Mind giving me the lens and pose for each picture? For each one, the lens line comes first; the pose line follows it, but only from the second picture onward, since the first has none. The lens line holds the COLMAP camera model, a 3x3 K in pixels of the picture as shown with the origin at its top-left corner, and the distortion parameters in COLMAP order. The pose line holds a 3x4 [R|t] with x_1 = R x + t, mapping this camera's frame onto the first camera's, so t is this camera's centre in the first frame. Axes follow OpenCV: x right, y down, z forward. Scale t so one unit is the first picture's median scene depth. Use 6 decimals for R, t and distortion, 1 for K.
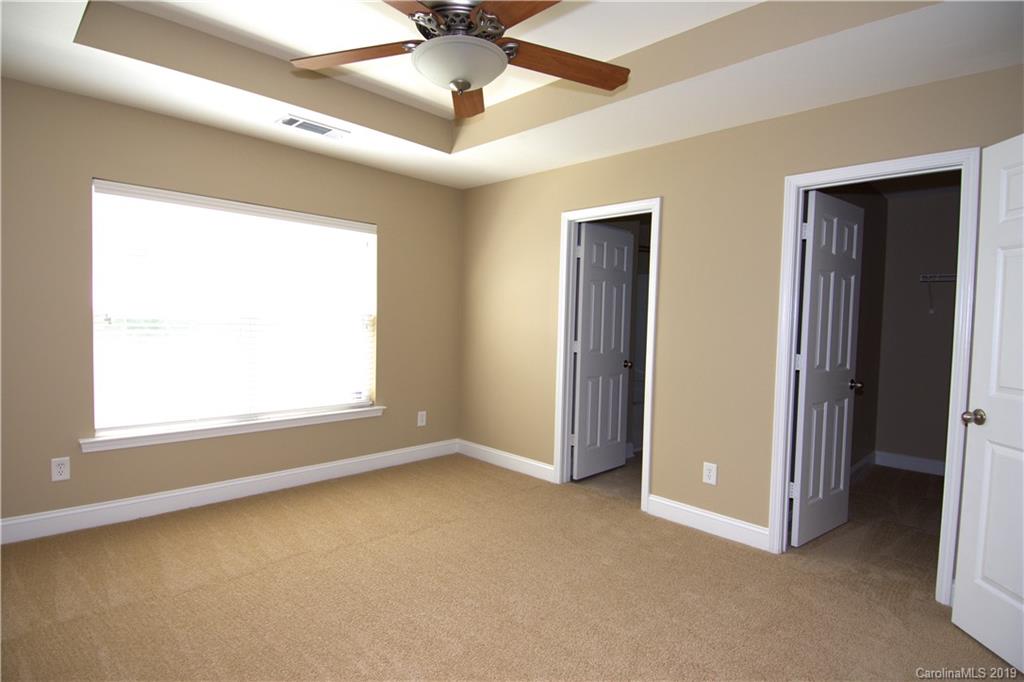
lens RADIAL K [[532.4, 0, 515.6], [0, 532.4, 344.0], [0, 0, 1]] dist [0.052315, -0.058475]
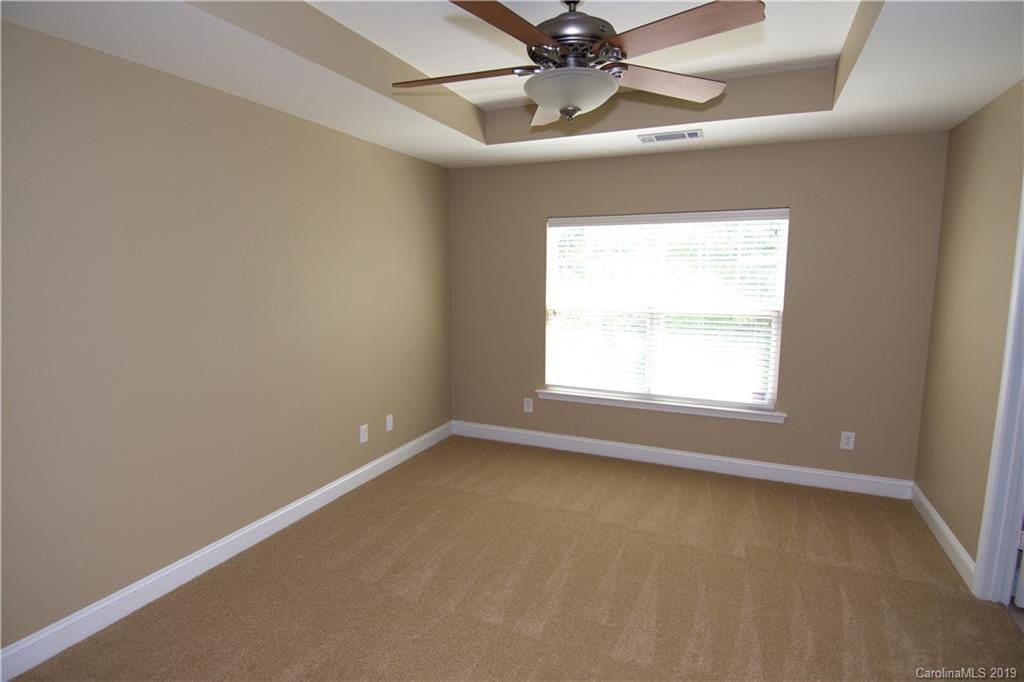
lens RADIAL K [[532.4, 0, 515.6], [0, 532.4, 344.0], [0, 0, 1]] dist [0.052315, -0.058475]
pose [[0.357432, 0.107679, -0.927711, 0.513309], [-0.030523, 0.994147, 0.103630, -0.098133], [0.933440, -0.008724, 0.358627, 0.331345]]
